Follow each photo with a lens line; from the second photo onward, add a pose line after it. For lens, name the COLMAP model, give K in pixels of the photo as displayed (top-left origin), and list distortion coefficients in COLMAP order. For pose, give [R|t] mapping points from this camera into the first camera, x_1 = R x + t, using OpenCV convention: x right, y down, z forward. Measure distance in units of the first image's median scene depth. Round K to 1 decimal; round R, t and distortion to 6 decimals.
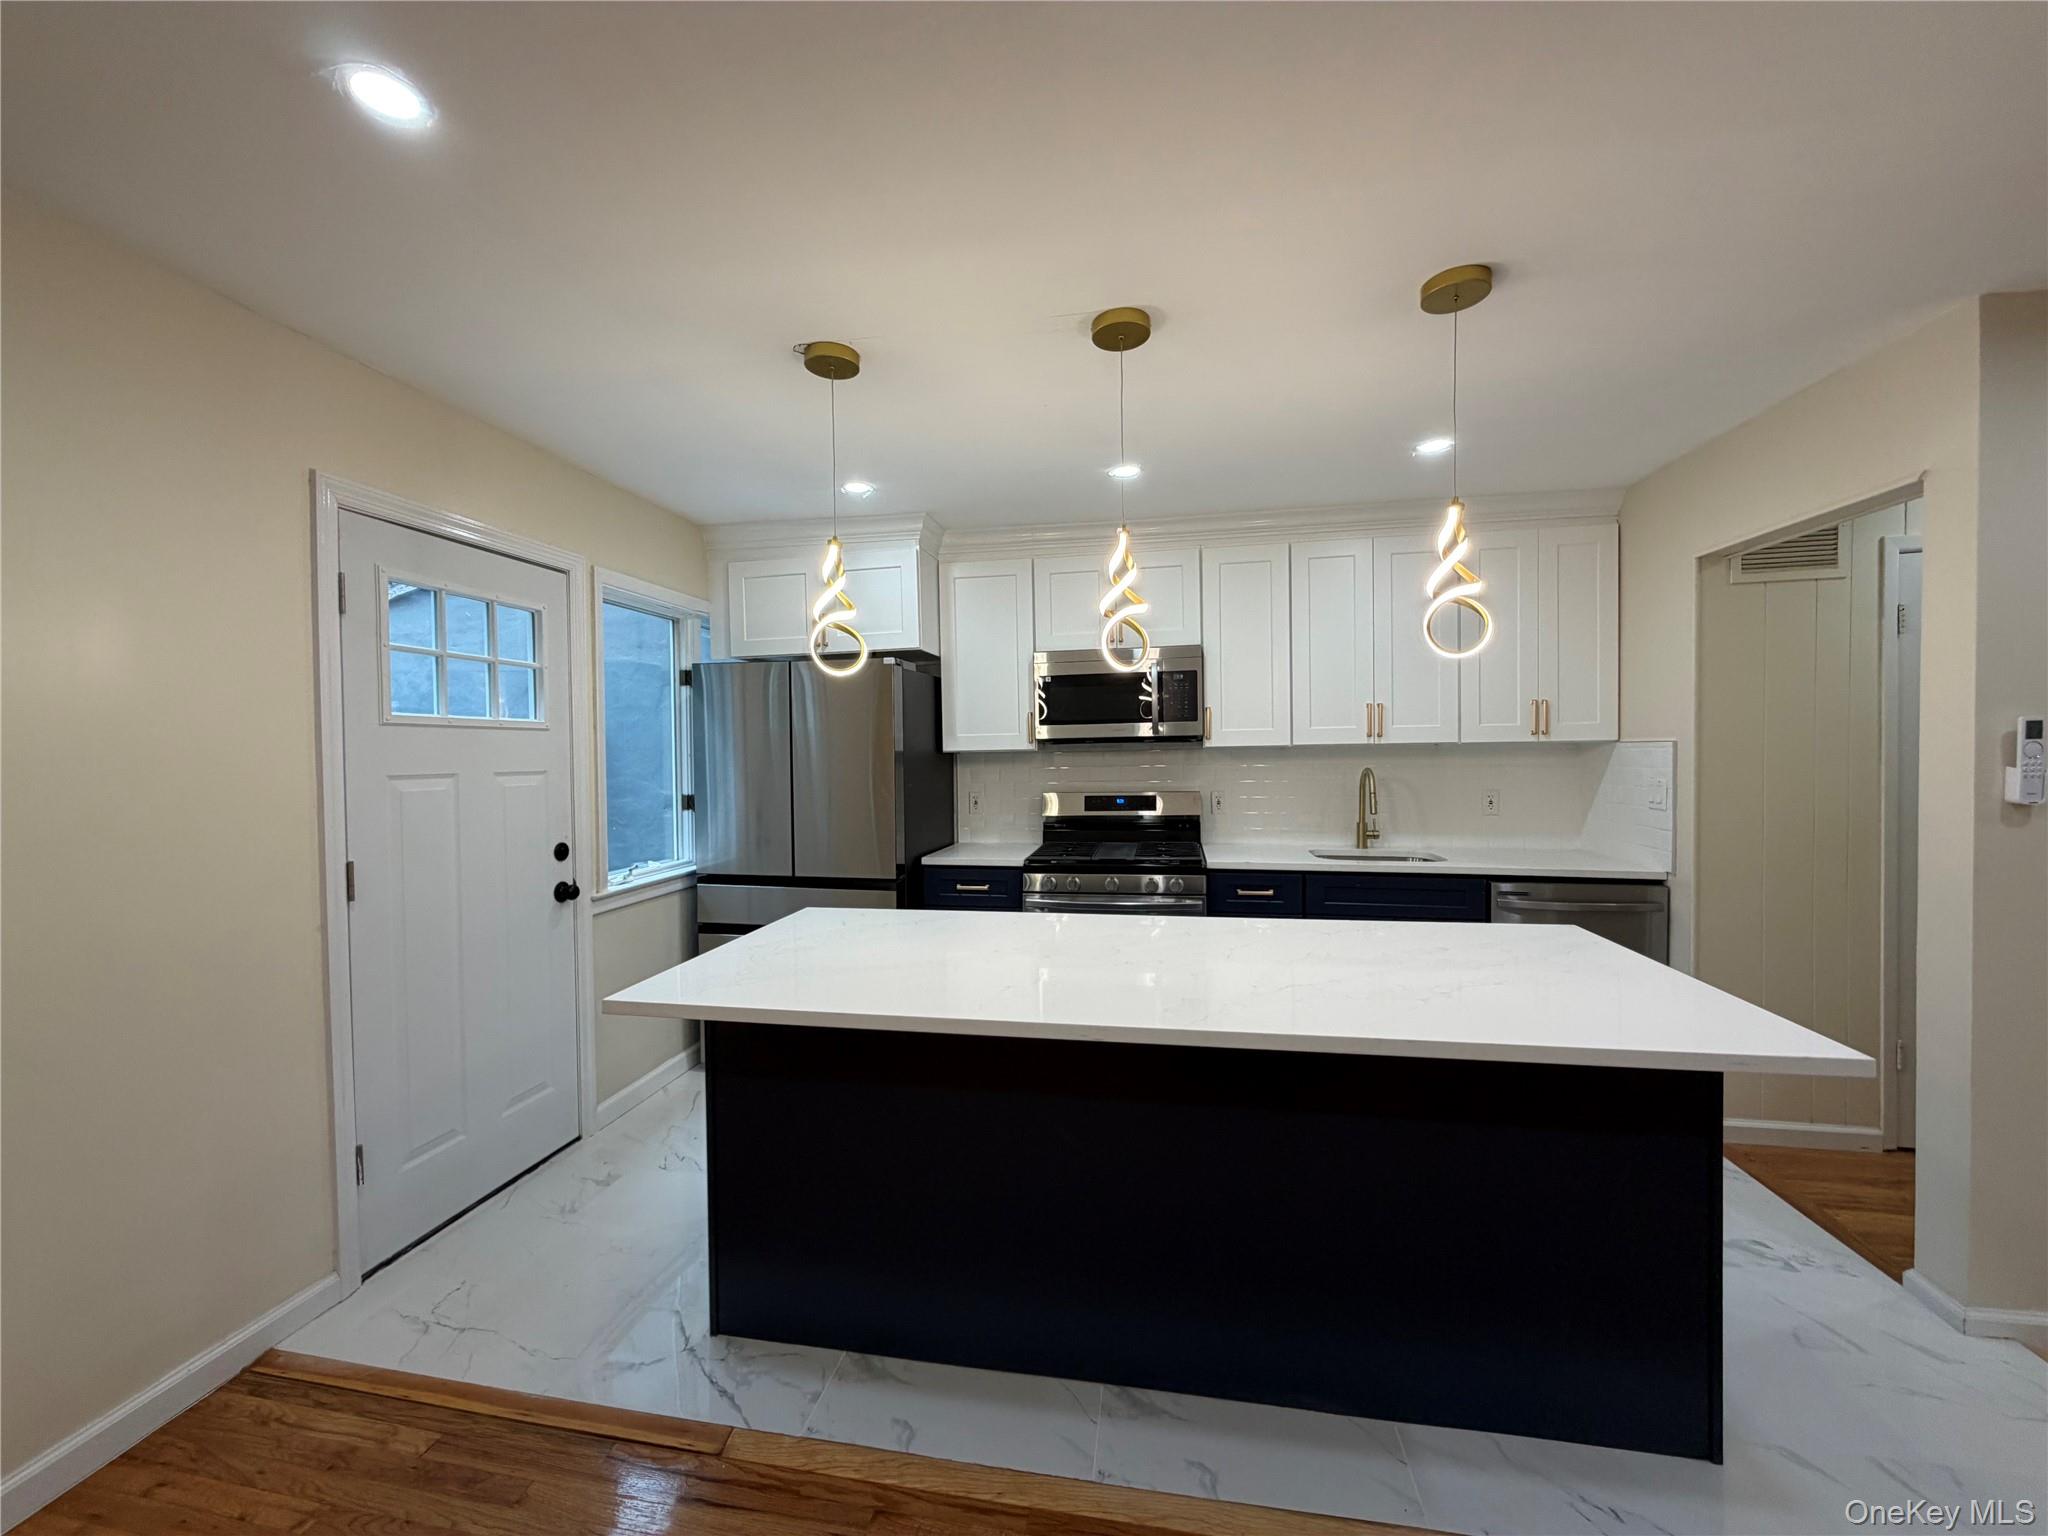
lens RADIAL K [[814.5, 0, 1020.7], [0, 814.5, 769.1], [0, 0, 1]] dist [-0.000338, -0.000029]
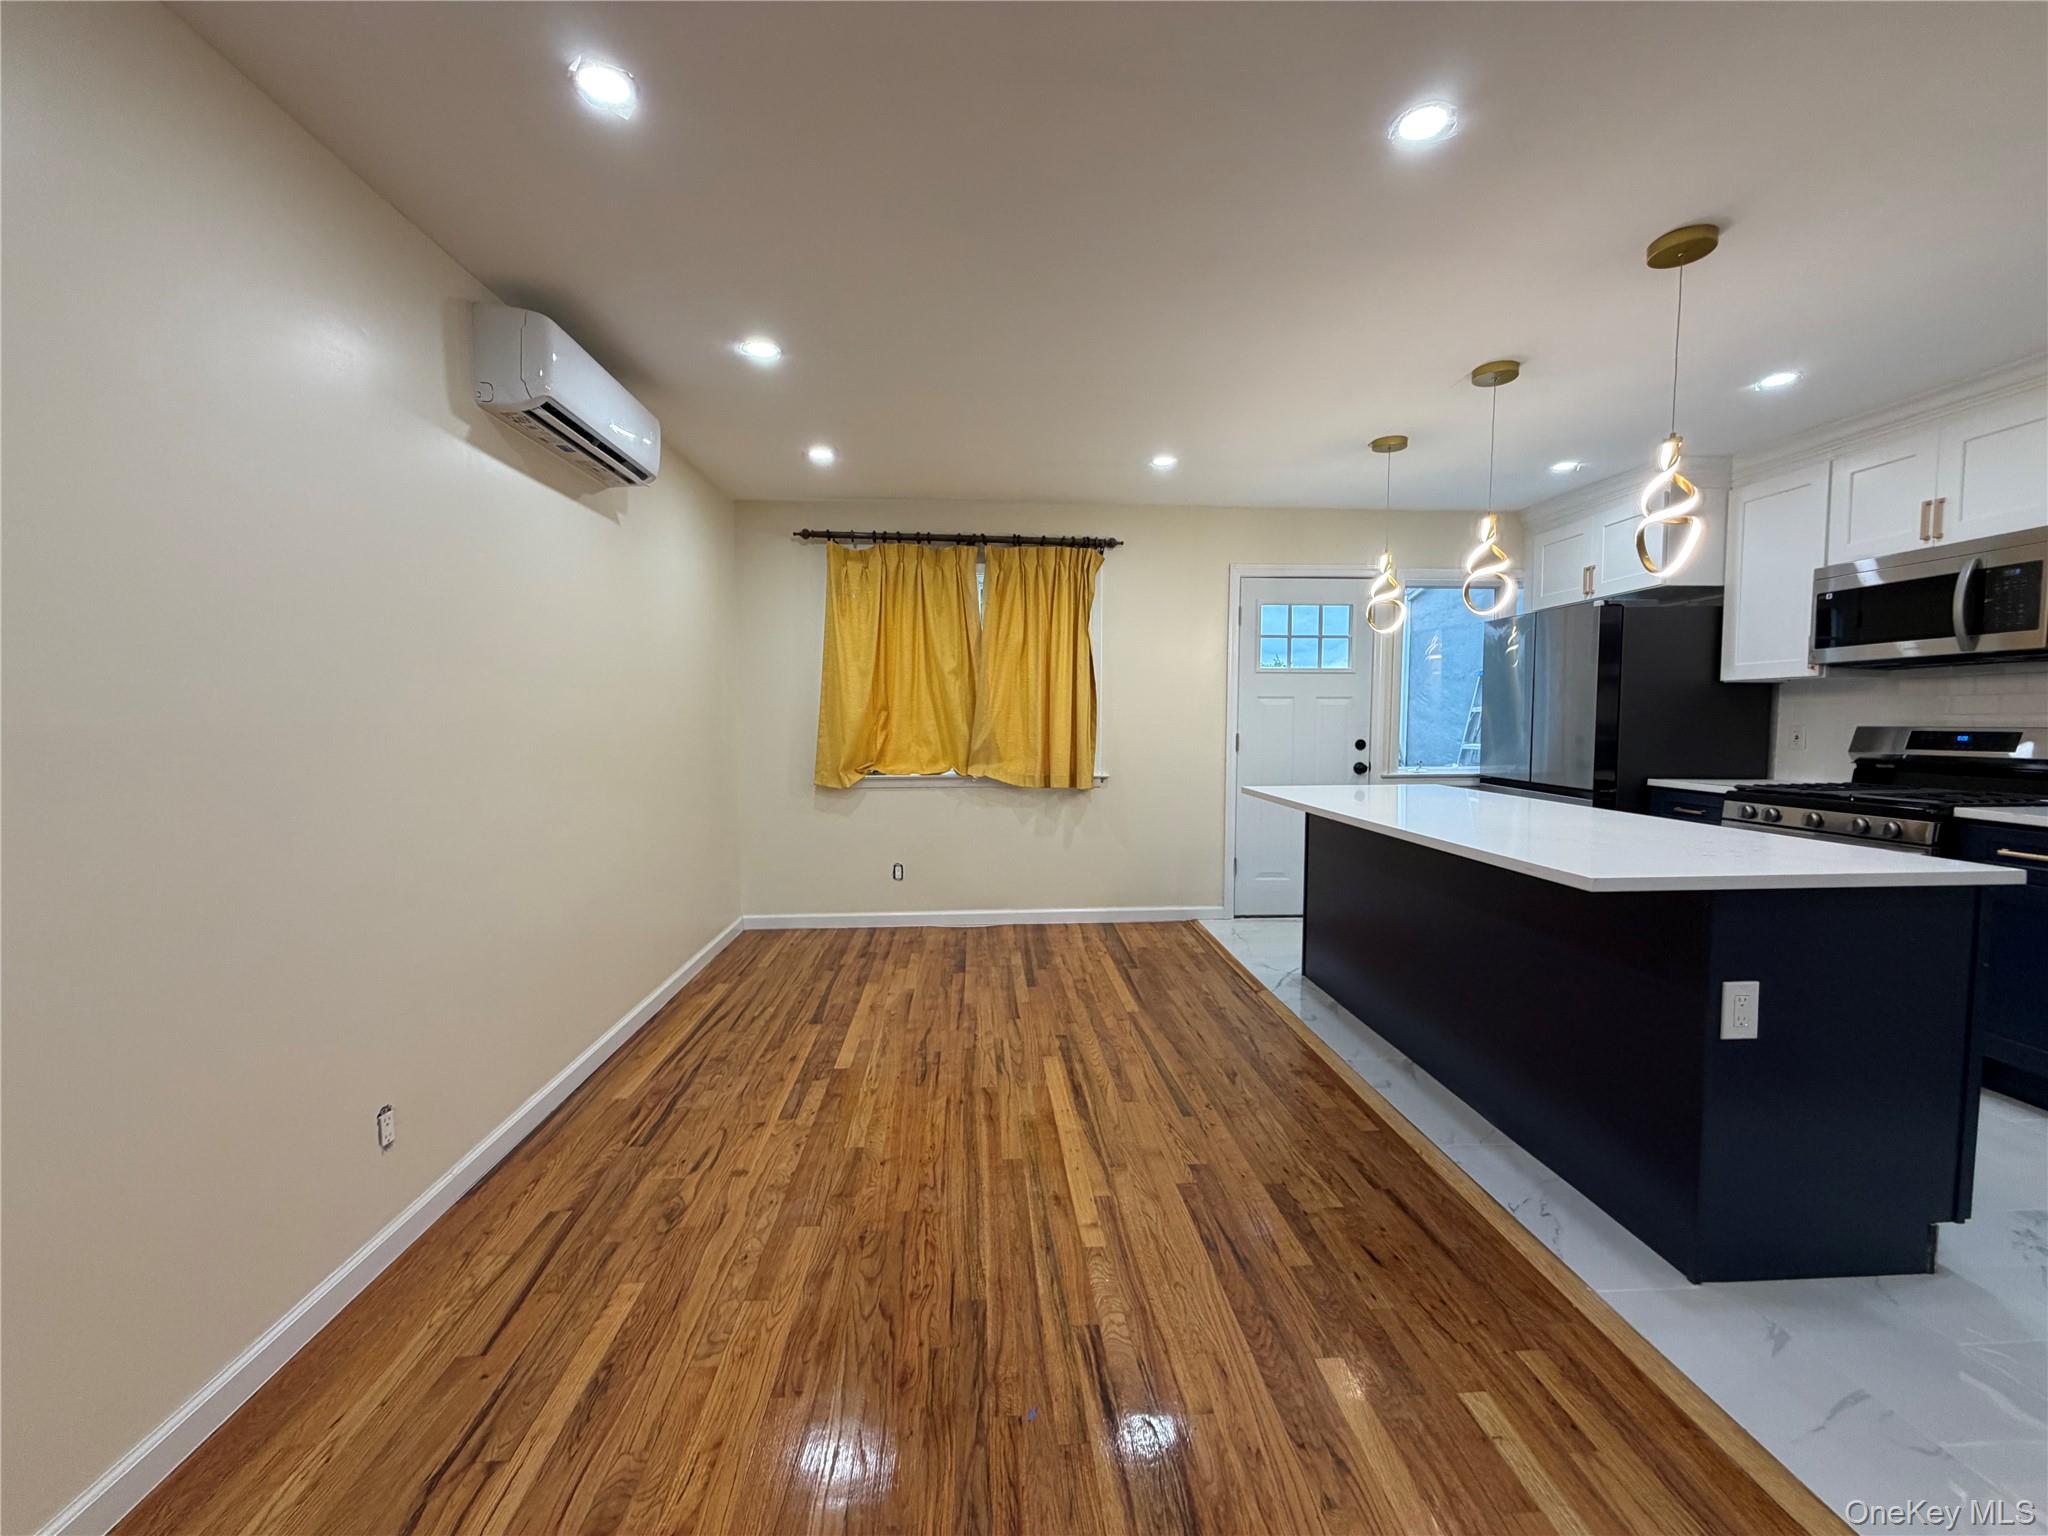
lens RADIAL K [[814.5, 0, 1023.9], [0, 814.5, 764.9], [0, 0, 1]] dist [-0.000338, -0.000029]
pose [[0.240790, 0.070707, -0.967998, 0.825271], [-0.022512, 0.997481, 0.067261, 0.040099], [0.970316, 0.005596, 0.241775, -0.087490]]
